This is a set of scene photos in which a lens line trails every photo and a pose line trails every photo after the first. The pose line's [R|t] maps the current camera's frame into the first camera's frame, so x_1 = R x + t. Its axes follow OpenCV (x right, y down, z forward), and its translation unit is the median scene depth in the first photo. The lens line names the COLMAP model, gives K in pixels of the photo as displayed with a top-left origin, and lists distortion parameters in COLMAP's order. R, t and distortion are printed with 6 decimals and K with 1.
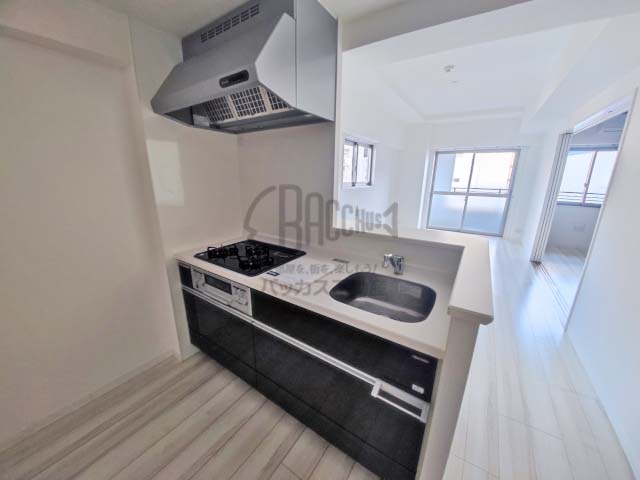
lens RADIAL K [[240.4, 0, 318.7], [0, 240.4, 243.3], [0, 0, 1]] dist [0.000245, -0.014208]
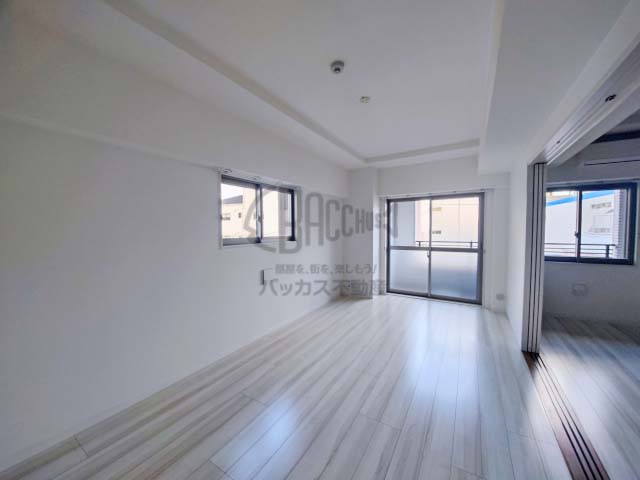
lens RADIAL K [[240.4, 0, 318.7], [0, 240.4, 243.3], [0, 0, 1]] dist [0.000245, -0.014208]
pose [[0.999611, -0.013179, 0.024588, 0.257241], [0.018254, 0.975498, -0.219248, -0.062083], [-0.021096, 0.219612, 0.975359, 0.252549]]
